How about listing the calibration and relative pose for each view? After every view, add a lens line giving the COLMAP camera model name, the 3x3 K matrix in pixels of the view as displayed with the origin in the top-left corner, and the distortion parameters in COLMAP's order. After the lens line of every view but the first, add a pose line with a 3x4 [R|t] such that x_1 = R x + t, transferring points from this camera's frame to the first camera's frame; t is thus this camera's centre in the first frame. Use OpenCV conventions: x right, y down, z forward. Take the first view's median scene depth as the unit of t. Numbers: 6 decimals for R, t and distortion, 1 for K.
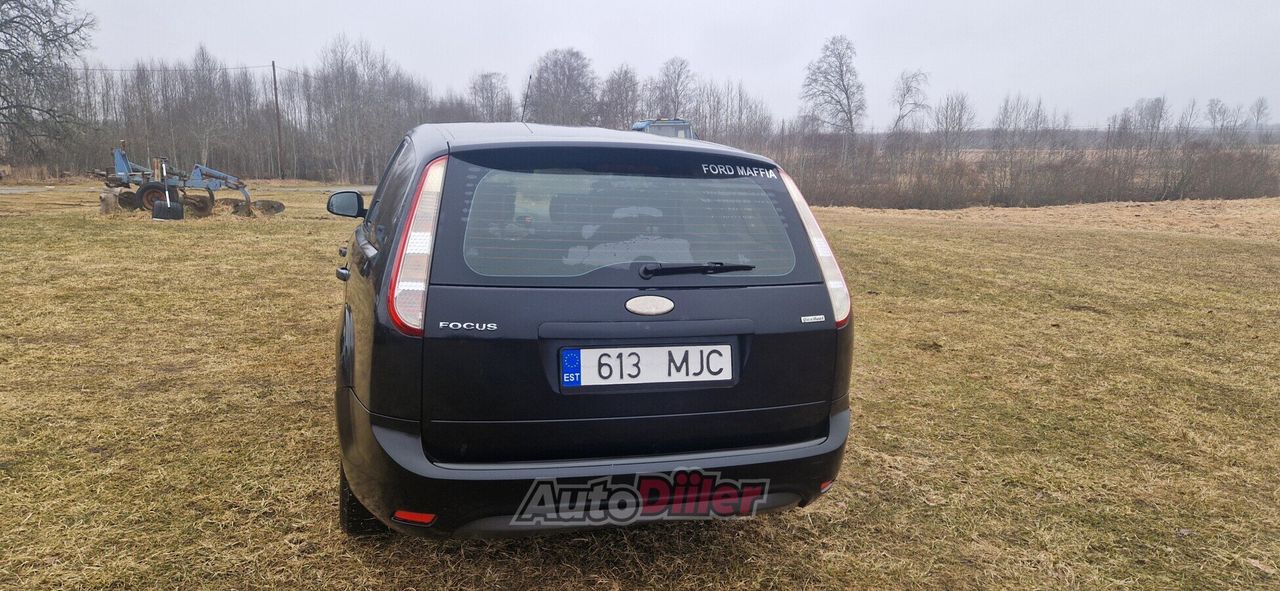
lens RADIAL K [[854.9, 0, 637.1], [0, 854.9, 282.2], [0, 0, 1]] dist [0.058606, -0.044718]
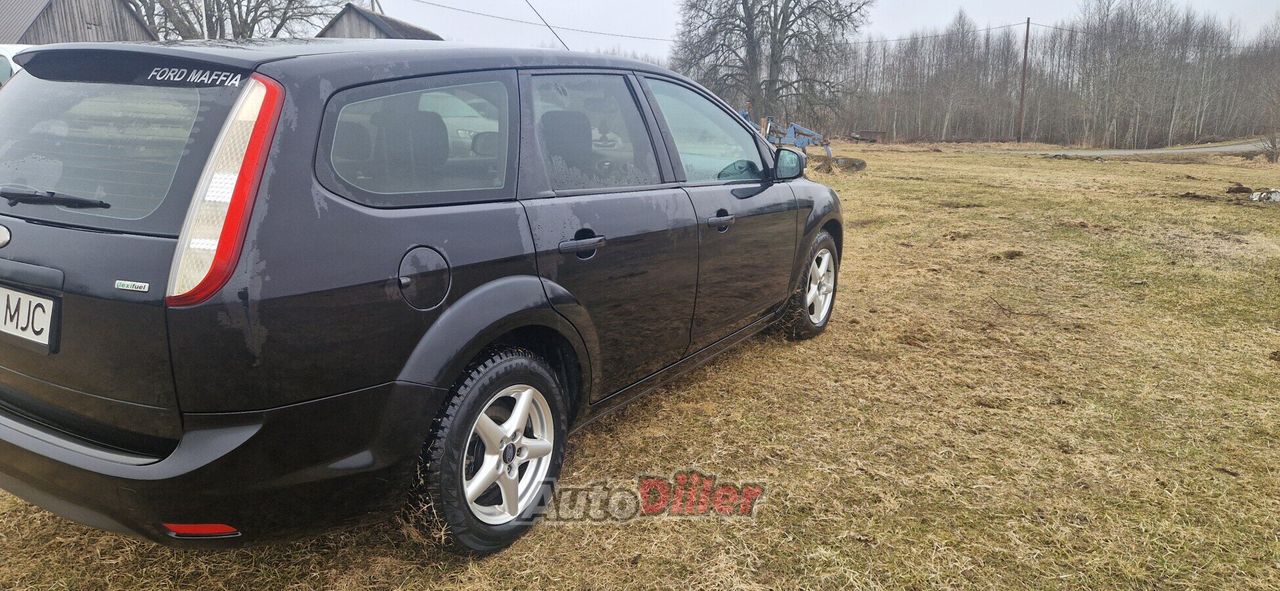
lens RADIAL K [[854.9, 0, 646.9], [0, 854.9, 298.9], [0, 0, 1]] dist [0.058606, -0.044718]
pose [[0.657468, 0.144622, -0.739473, 0.187207], [-0.101537, 0.989461, 0.103236, -0.011474], [0.746610, 0.007210, 0.665223, 0.157941]]
